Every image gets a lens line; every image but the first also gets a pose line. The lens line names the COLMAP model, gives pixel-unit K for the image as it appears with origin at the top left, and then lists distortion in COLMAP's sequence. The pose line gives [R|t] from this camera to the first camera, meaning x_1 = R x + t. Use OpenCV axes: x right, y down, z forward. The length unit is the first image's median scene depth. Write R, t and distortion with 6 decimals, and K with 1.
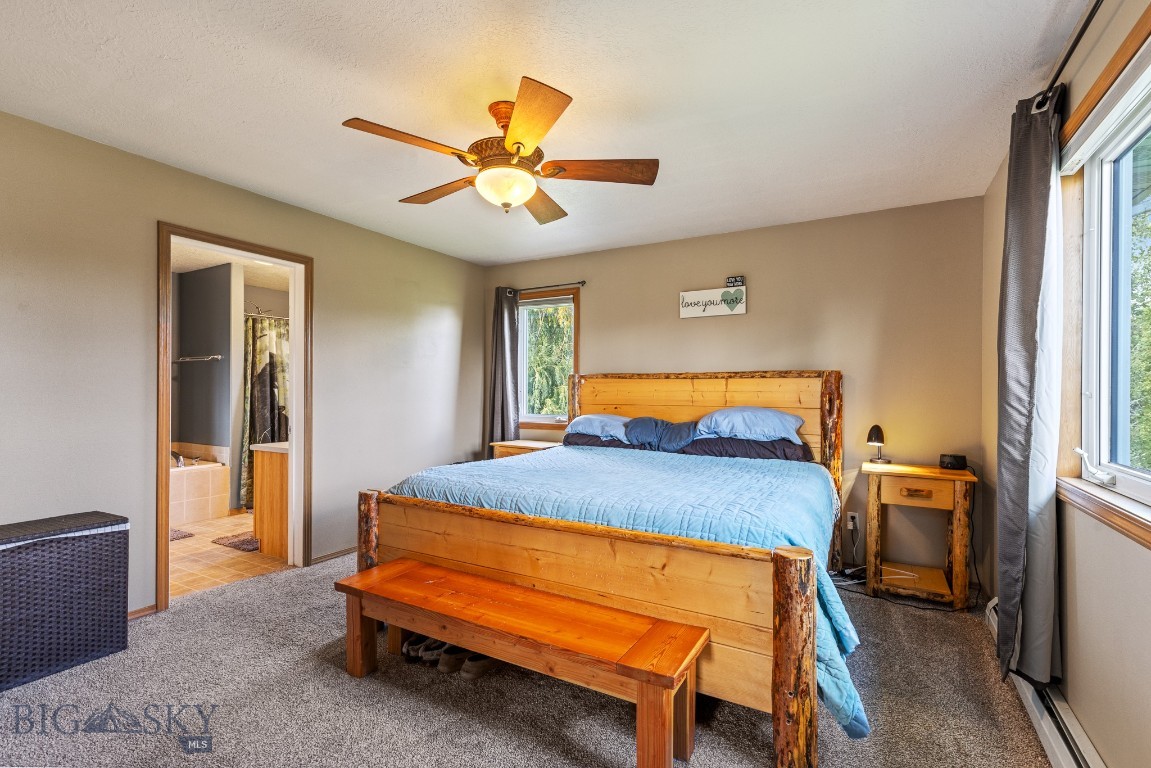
lens RADIAL K [[518.8, 0, 576.4], [0, 518.8, 392.0], [0, 0, 1]] dist [0.004171, 0.000839]
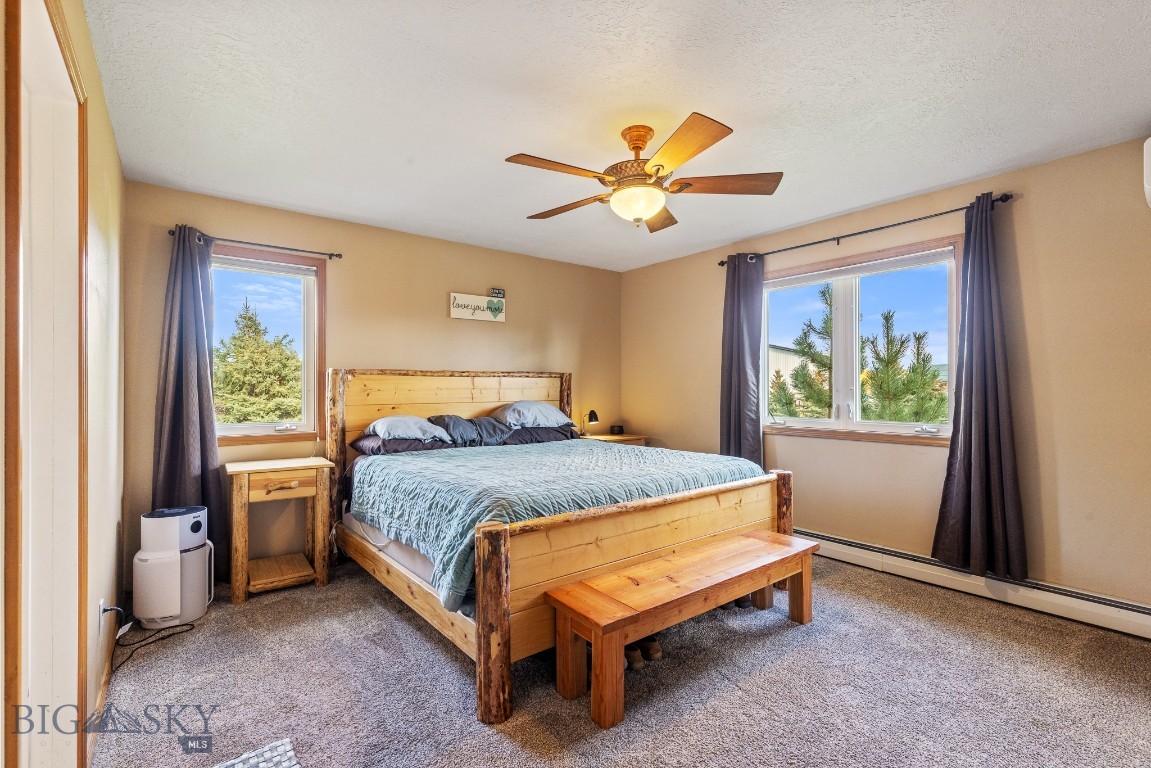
lens RADIAL K [[518.8, 0, 571.9], [0, 518.8, 382.0], [0, 0, 1]] dist [0.004171, 0.000839]
pose [[0.386380, 0.006043, 0.922320, -0.695727], [0.006914, 0.999931, -0.009448, -0.003810], [-0.922314, 0.010027, 0.386311, 0.408906]]
